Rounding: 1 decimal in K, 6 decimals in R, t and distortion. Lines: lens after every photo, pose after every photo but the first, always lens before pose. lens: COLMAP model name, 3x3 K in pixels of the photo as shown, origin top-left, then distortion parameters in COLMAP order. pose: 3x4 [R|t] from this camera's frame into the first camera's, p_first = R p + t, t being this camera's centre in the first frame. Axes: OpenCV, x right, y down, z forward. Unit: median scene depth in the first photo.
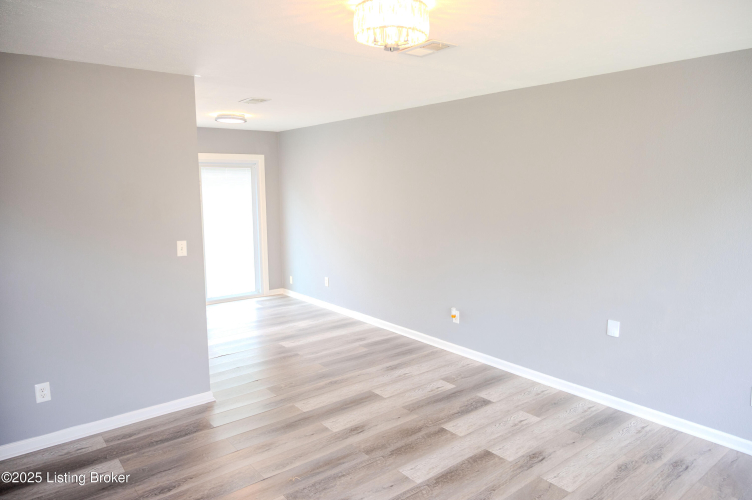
lens RADIAL K [[506.2, 0, 380.8], [0, 506.2, 252.0], [0, 0, 1]] dist [-0.003144, -0.002558]
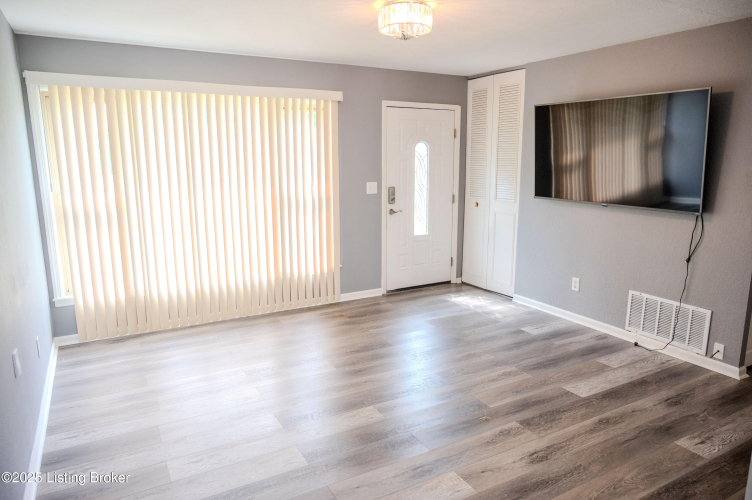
lens RADIAL K [[506.2, 0, 380.8], [0, 506.2, 252.0], [0, 0, 1]] dist [-0.003144, -0.002558]
pose [[-0.986690, -0.023861, 0.160850, -0.090908], [0.029542, 0.946410, 0.321613, -0.177166], [-0.159904, 0.322085, -0.933109, 1.499056]]
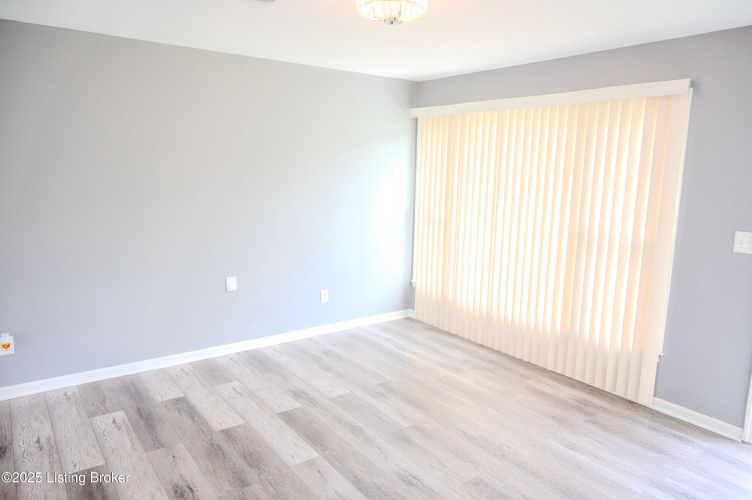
lens RADIAL K [[520.0, 0, 374.3], [0, 520.0, 247.1], [0, 0, 1]] dist [-0.001686, 0.000383]
pose [[0.044062, -0.152464, 0.987326, -0.674681], [0.116613, 0.982315, 0.146486, -0.065544], [-0.992200, 0.108680, 0.061062, 0.606850]]
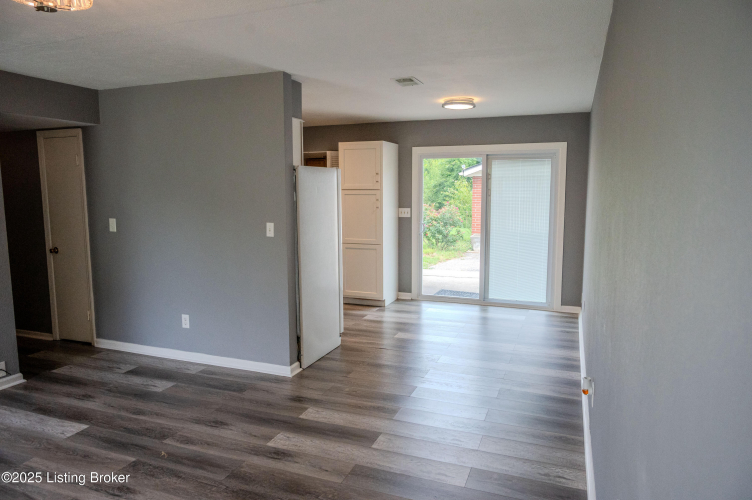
lens RADIAL K [[506.2, 0, 380.8], [0, 506.2, 252.0], [0, 0, 1]] dist [-0.003144, -0.002558]
pose [[0.498499, 0.117834, -0.858845, 0.690074], [-0.121234, 0.990459, 0.065524, -0.061321], [0.858371, 0.071458, 0.508028, 0.649290]]
